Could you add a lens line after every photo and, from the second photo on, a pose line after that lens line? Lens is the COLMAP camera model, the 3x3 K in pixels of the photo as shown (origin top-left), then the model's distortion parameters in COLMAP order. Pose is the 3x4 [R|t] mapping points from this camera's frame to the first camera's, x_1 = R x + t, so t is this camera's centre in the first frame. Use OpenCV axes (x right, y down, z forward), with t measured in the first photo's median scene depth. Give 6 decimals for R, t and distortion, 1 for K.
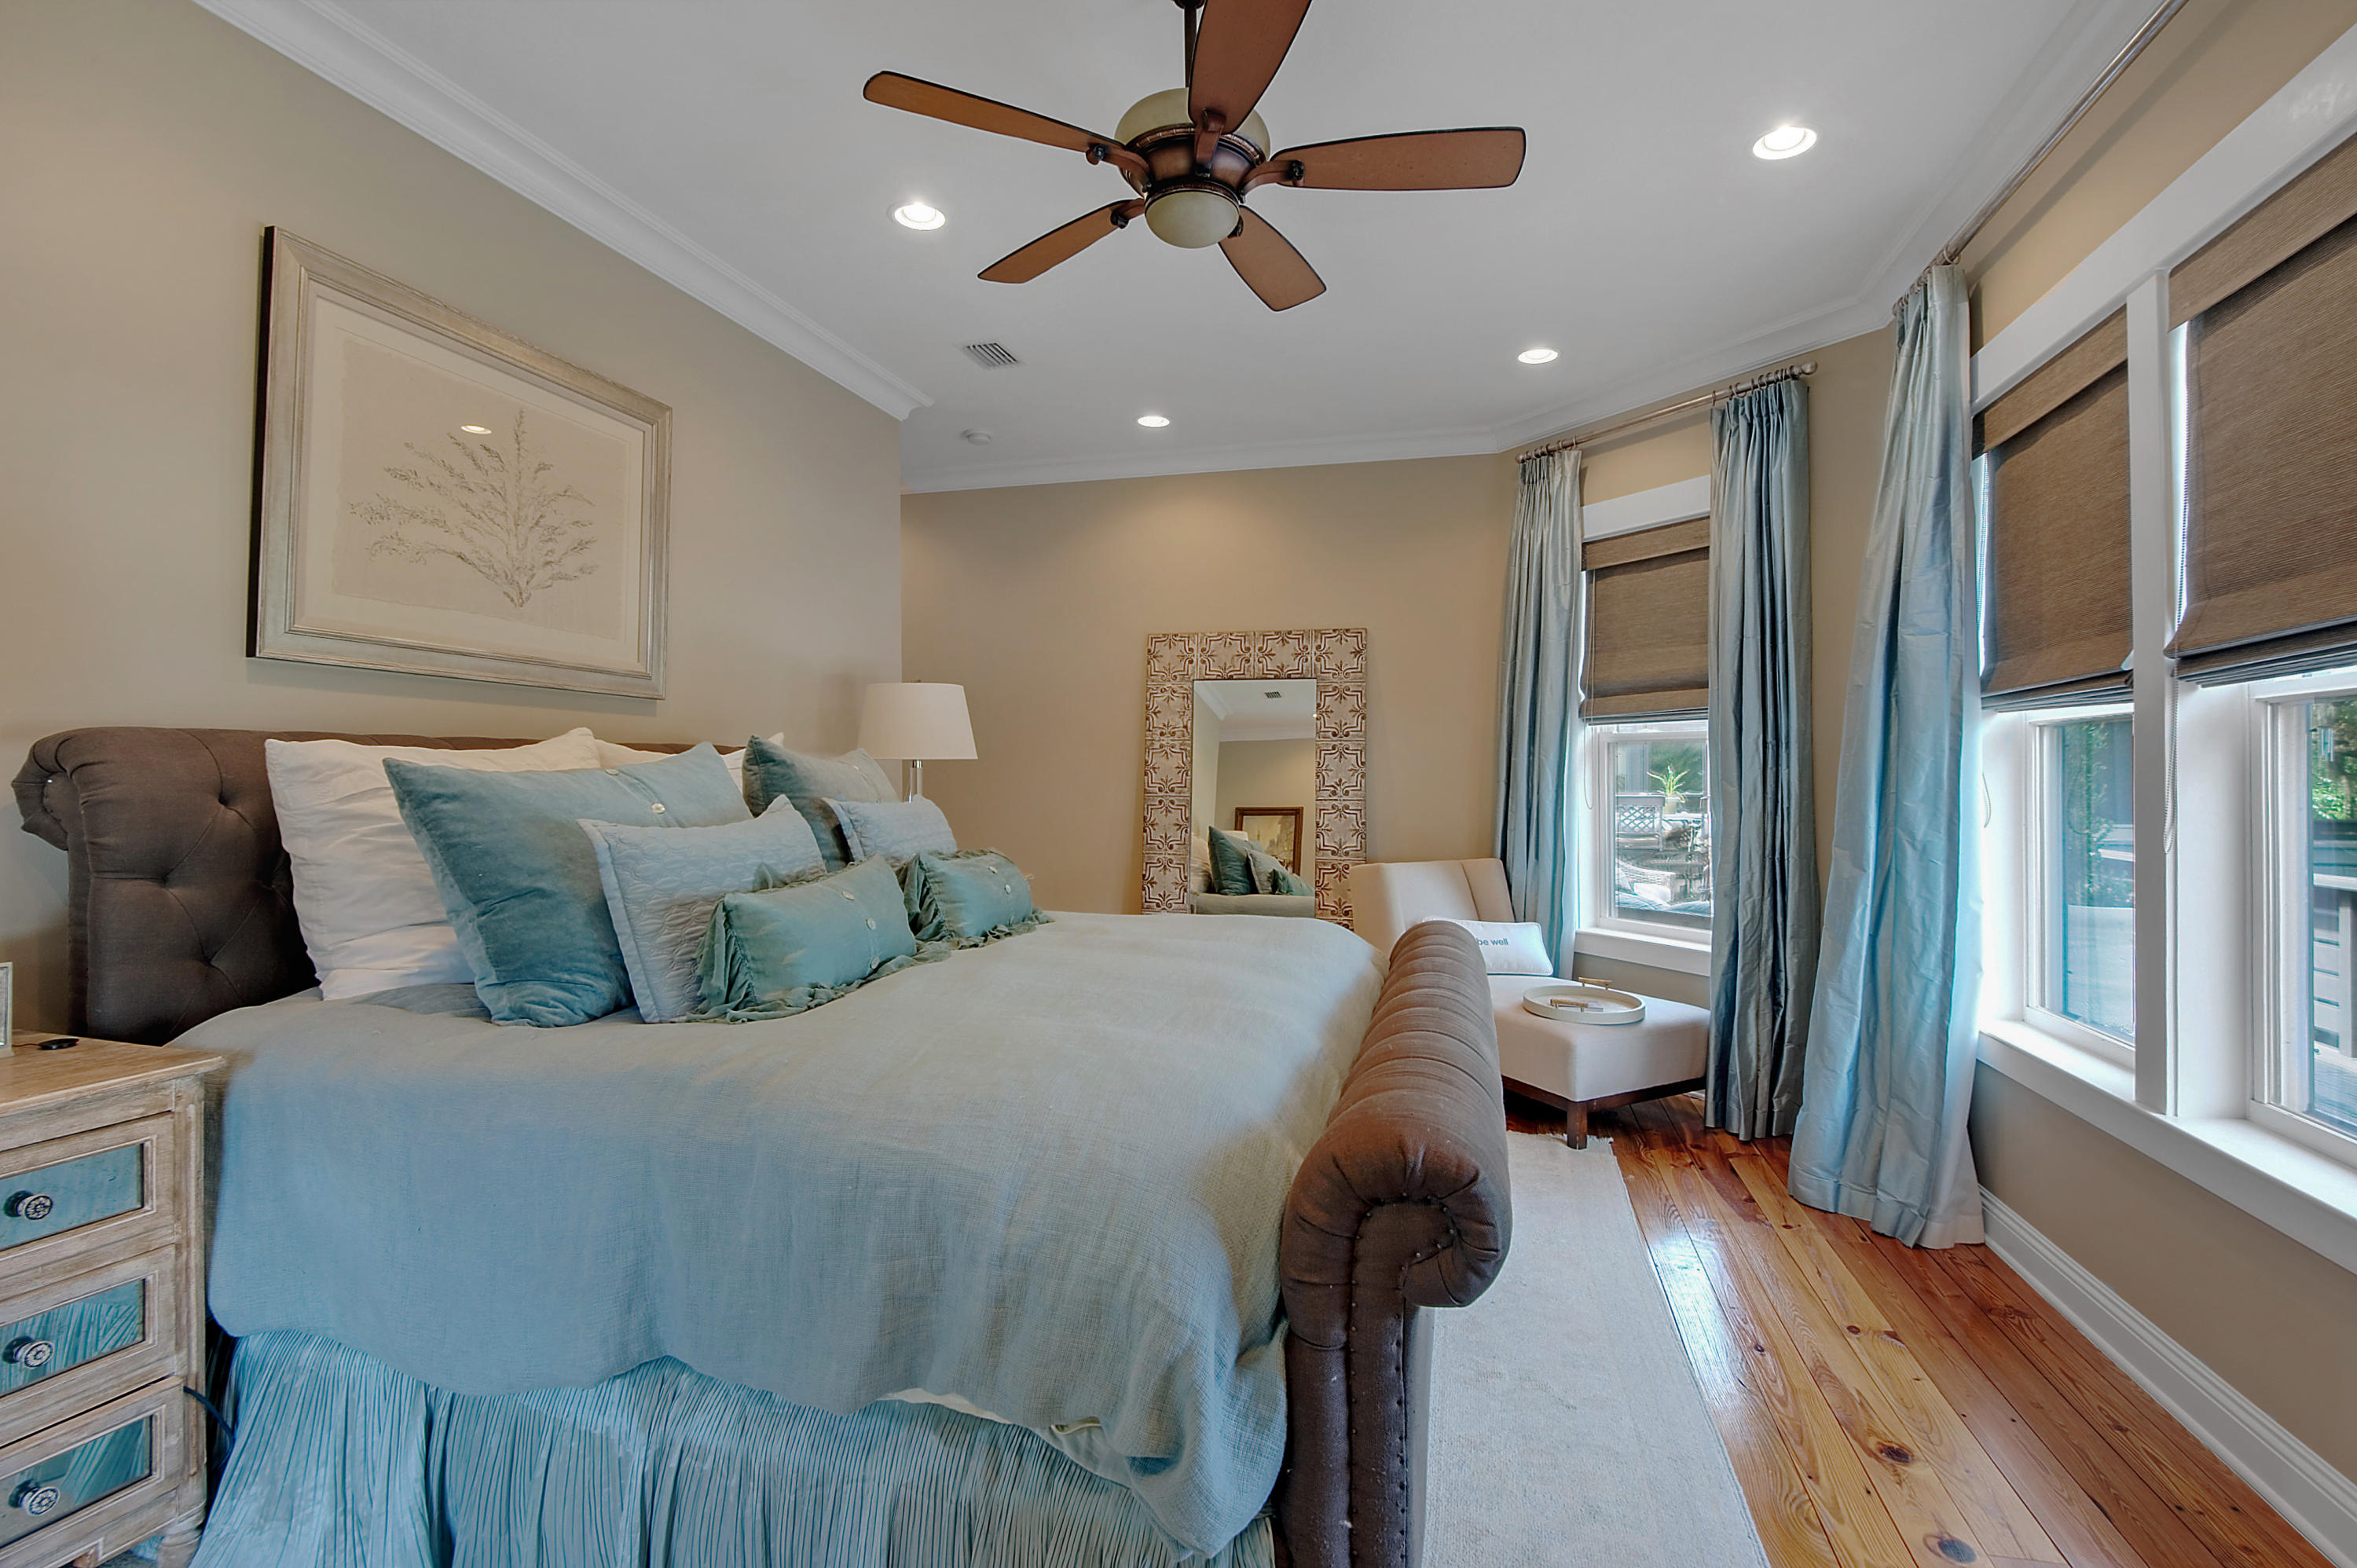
lens RADIAL K [[1118.4, 0, 1178.5], [0, 1118.4, 784.0], [0, 0, 1]] dist [-0.001397, -0.000609]
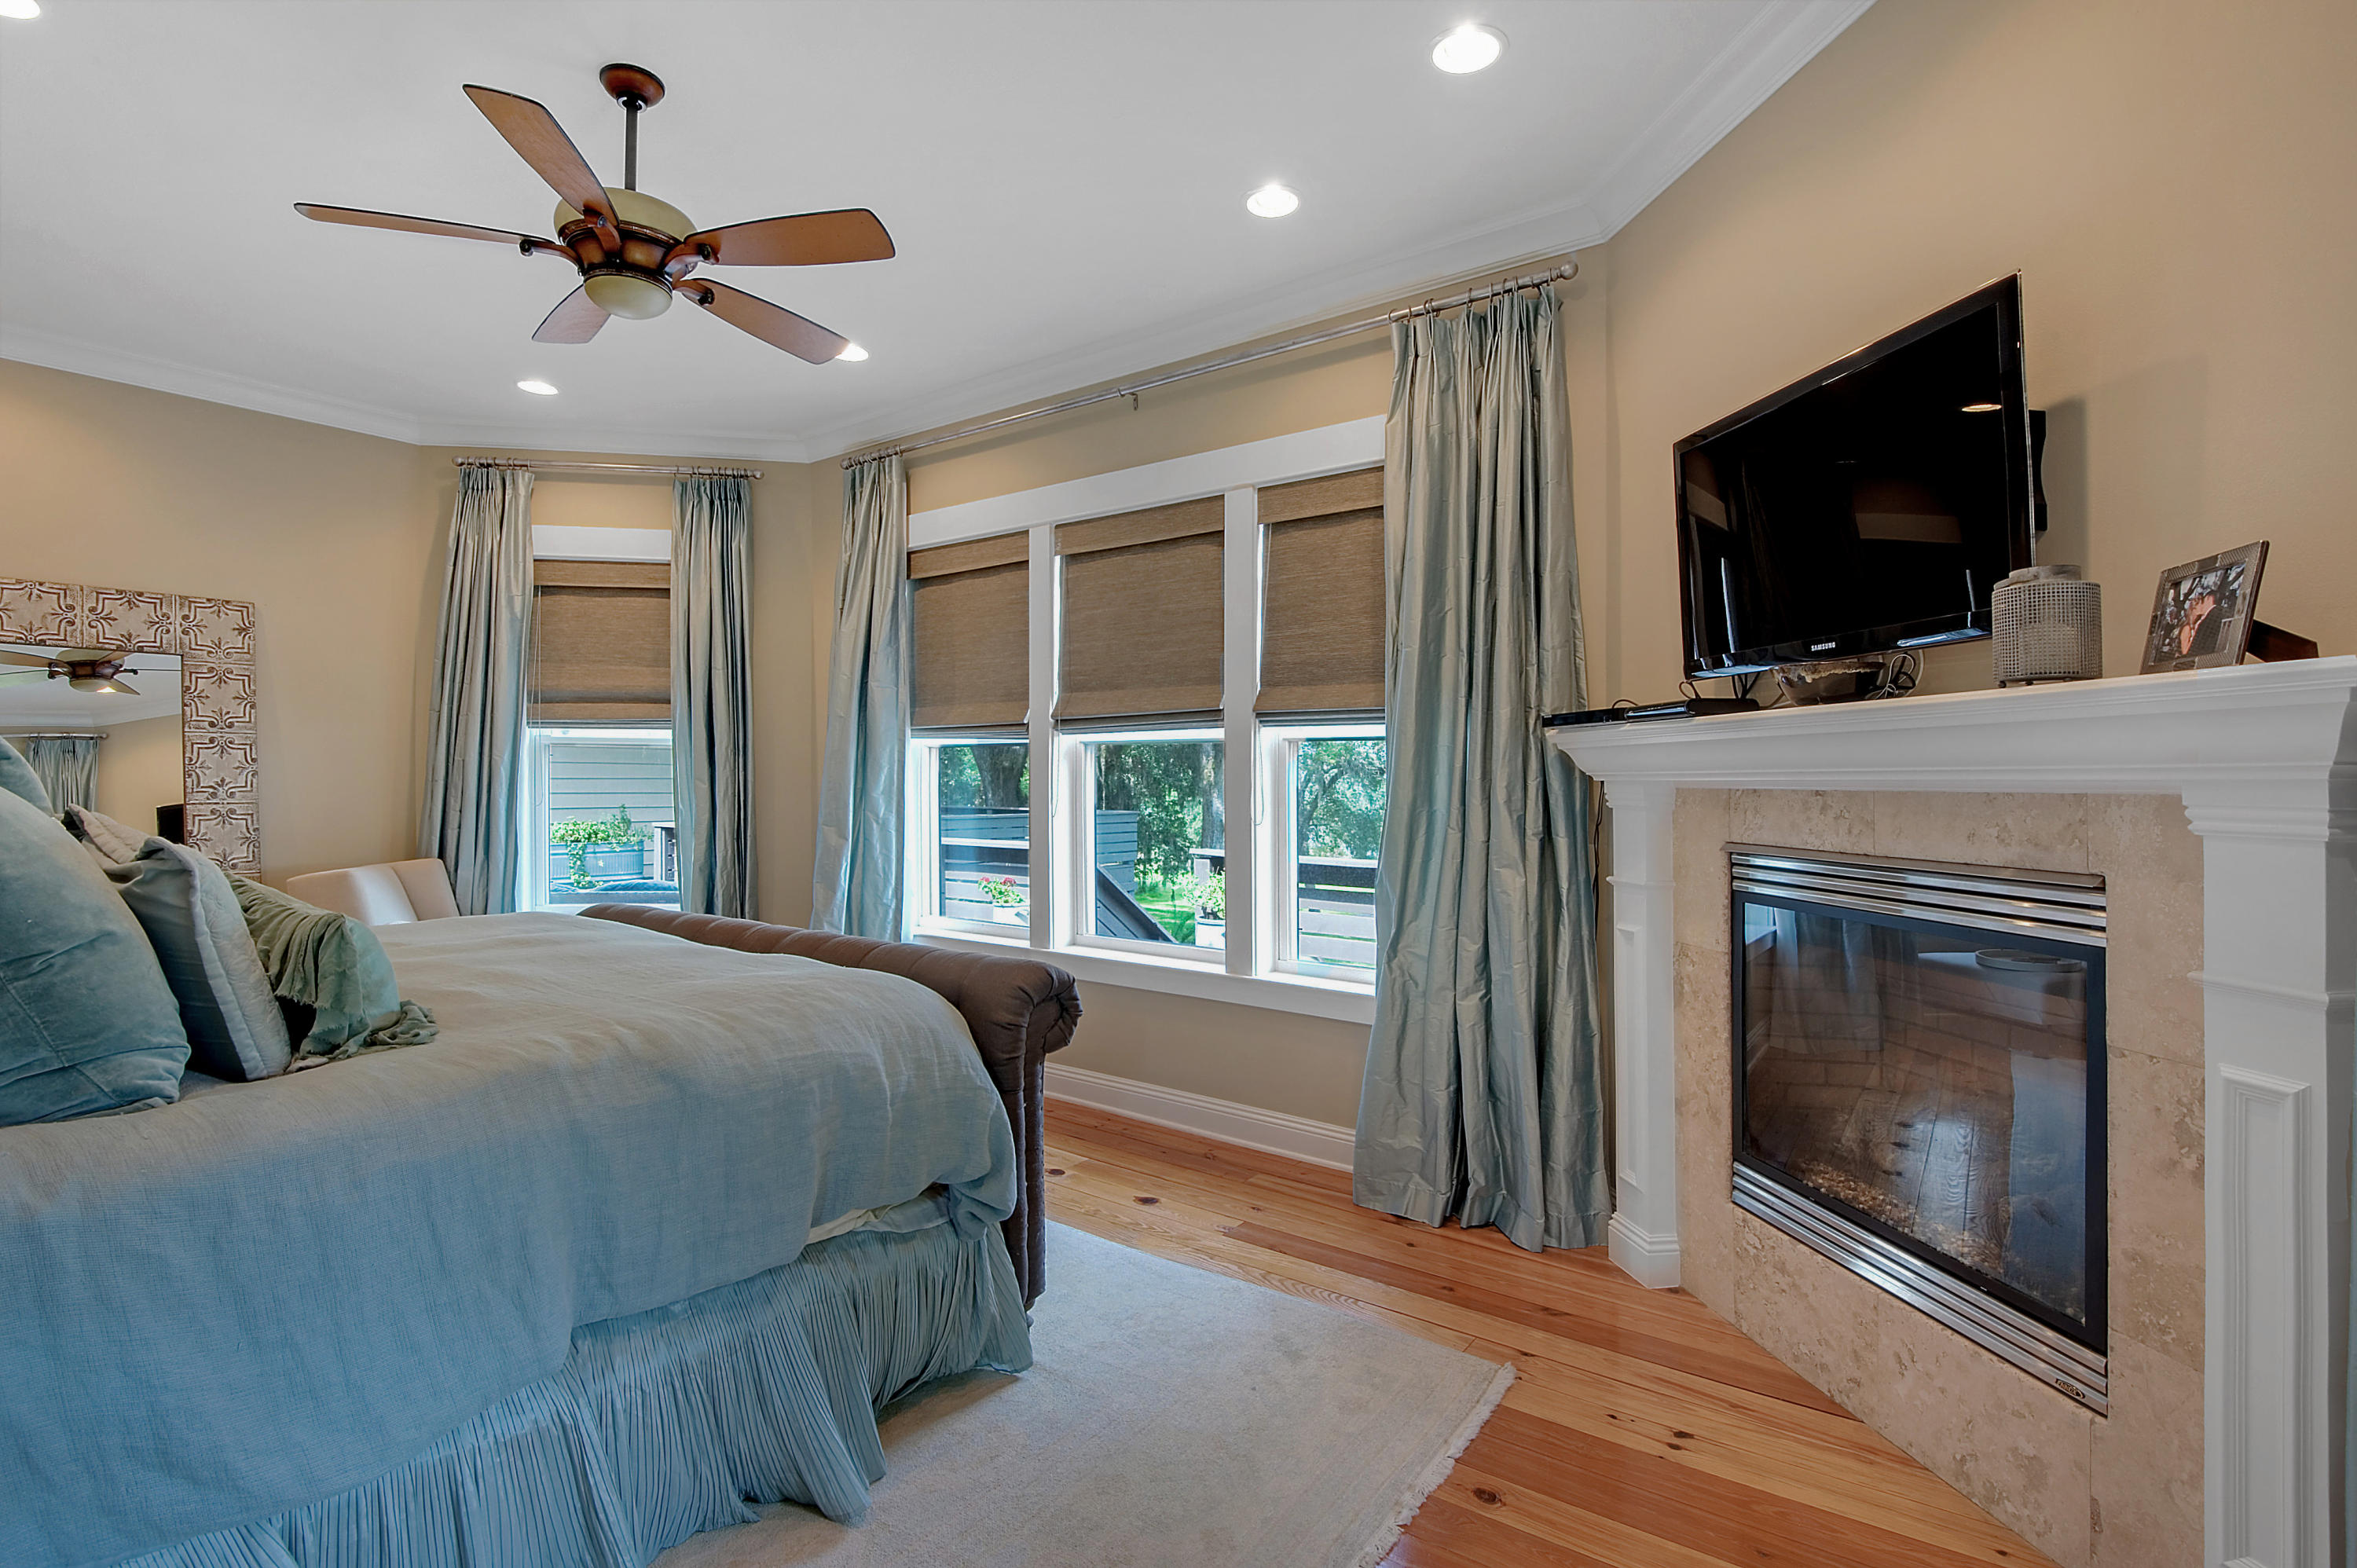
lens RADIAL K [[1118.4, 0, 1178.5], [0, 1118.4, 784.0], [0, 0, 1]] dist [-0.001397, -0.000609]
pose [[0.368395, -0.006174, 0.929649, -0.419505], [0.002449, 0.999981, 0.005670, -0.003460], [-0.929666, 0.000188, 0.368403, 0.023896]]
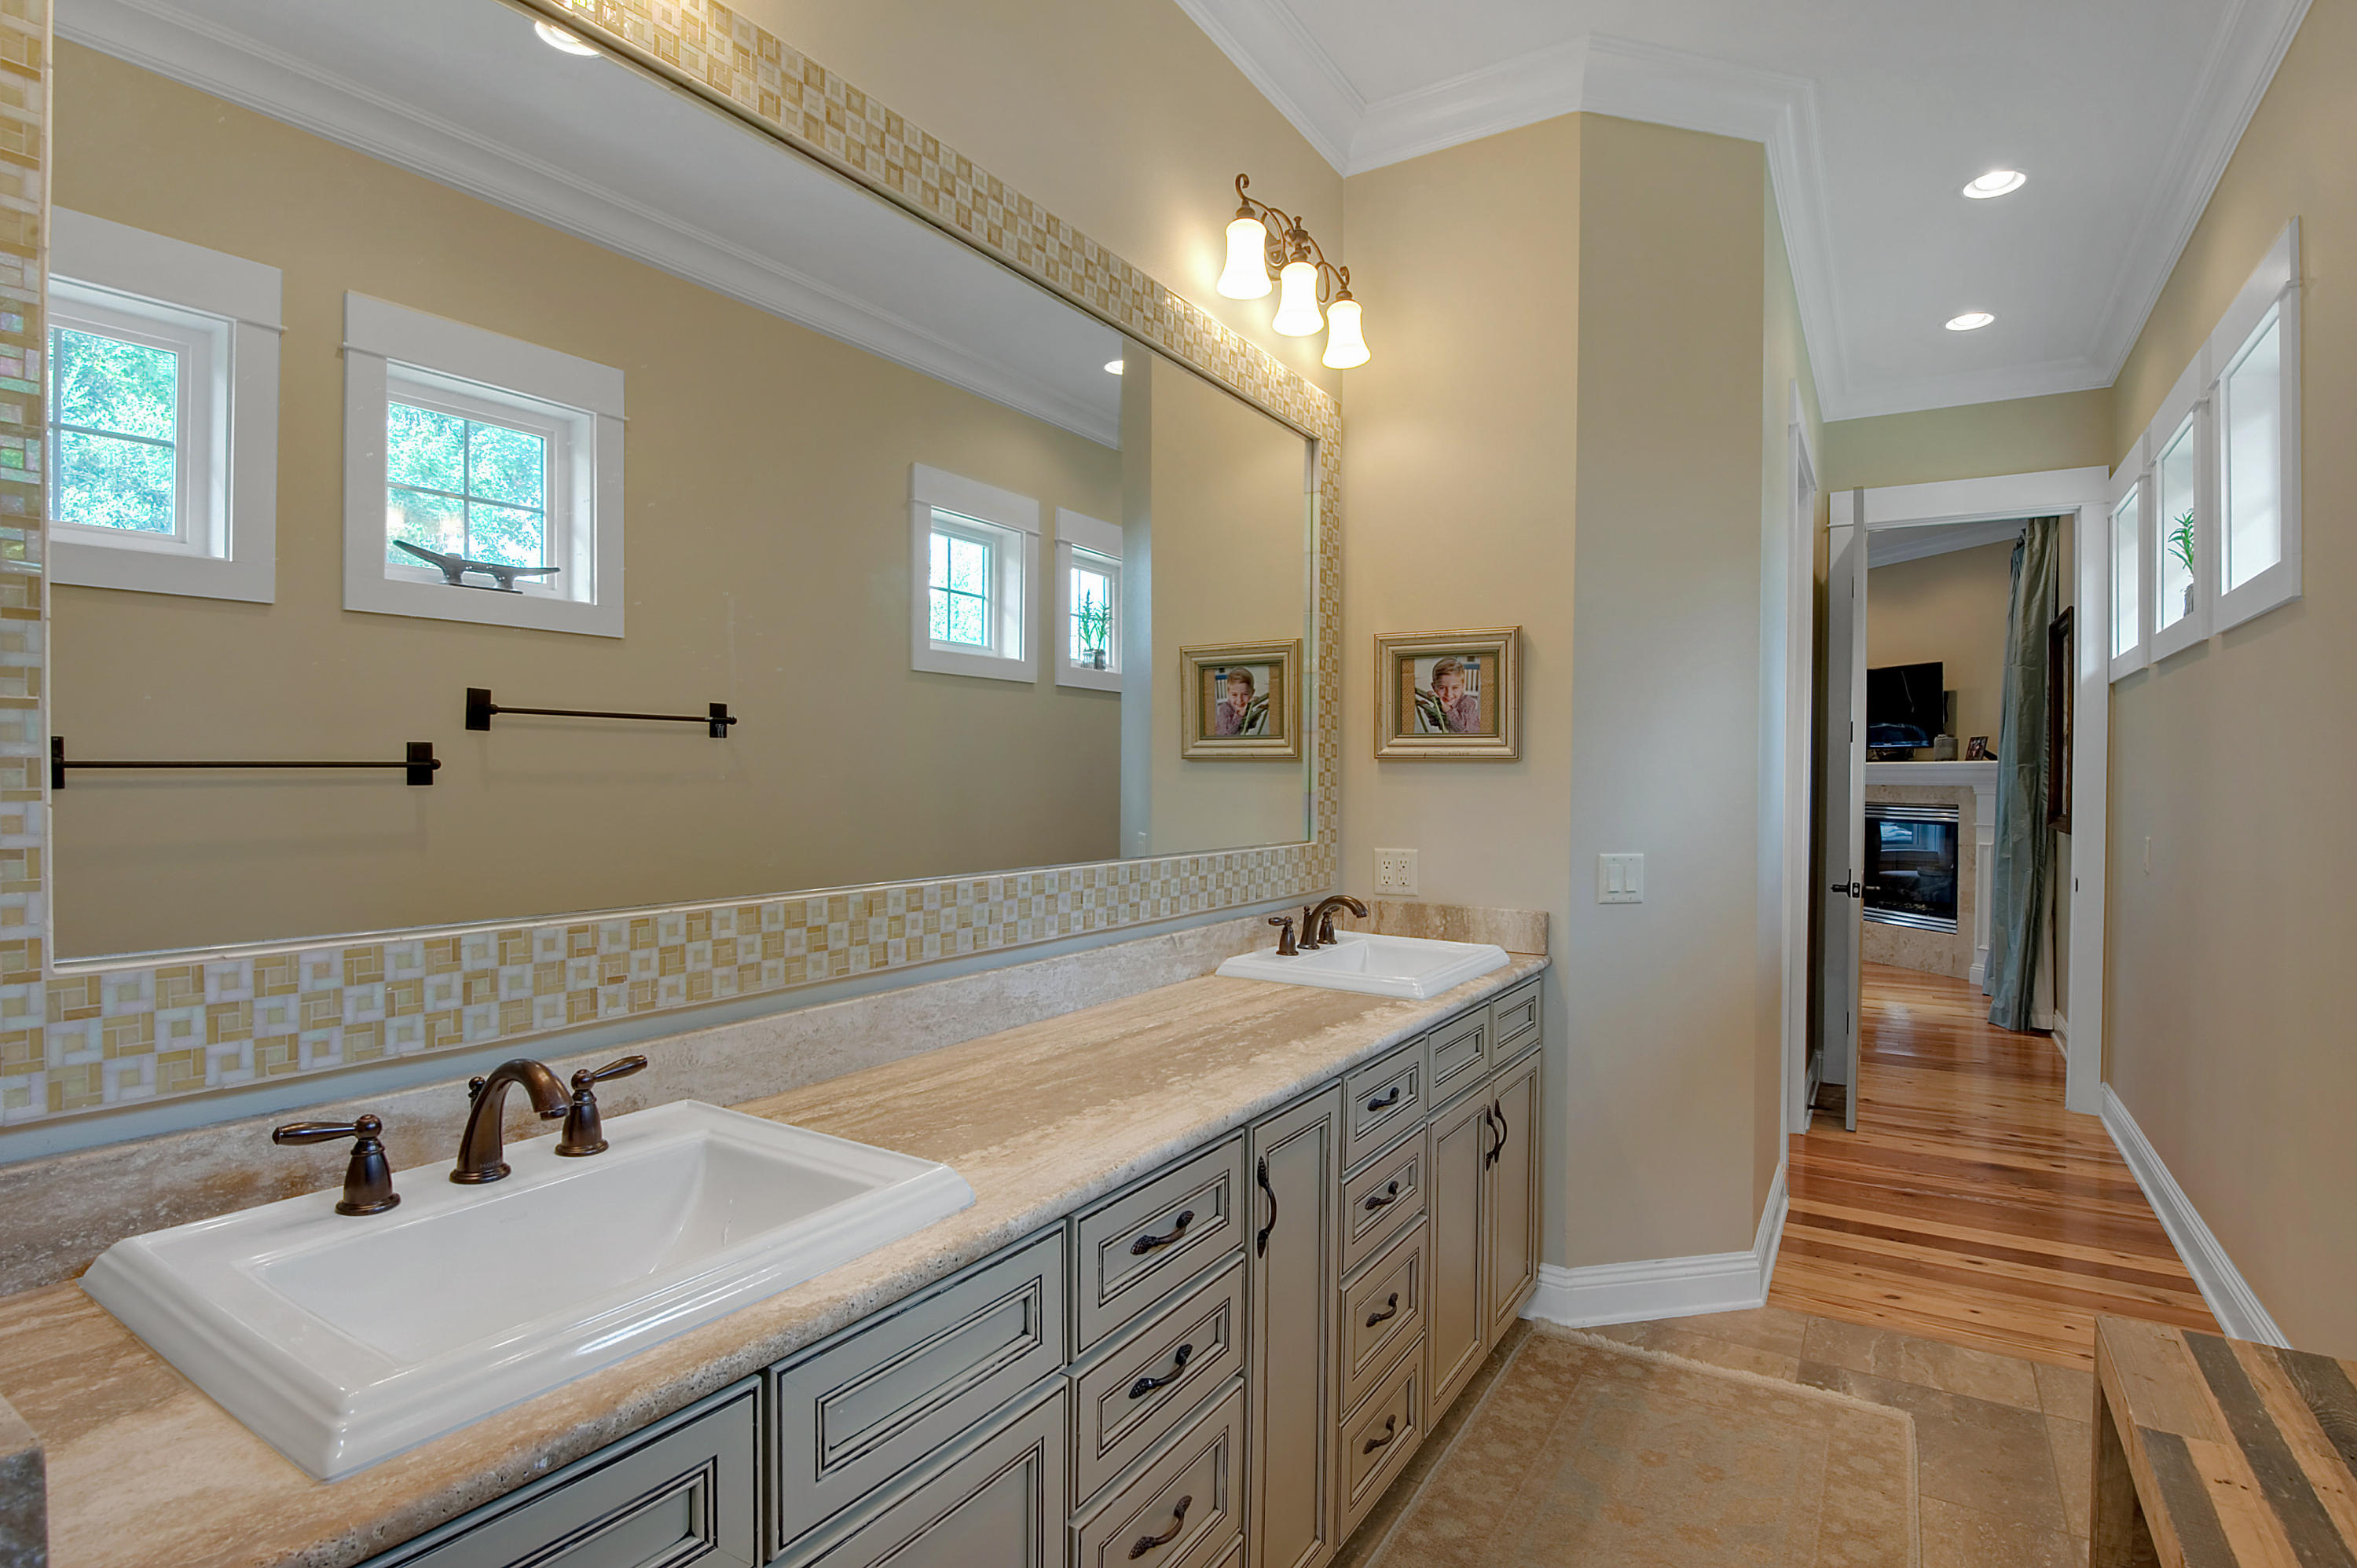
lens RADIAL K [[1118.4, 0, 1178.5], [0, 1118.4, 784.0], [0, 0, 1]] dist [-0.001397, -0.000609]
pose [[0.311824, -0.008765, 0.950099, -1.875483], [-0.013564, 0.999814, 0.013675, -0.007048], [-0.950043, -0.017151, 0.311648, 0.450624]]
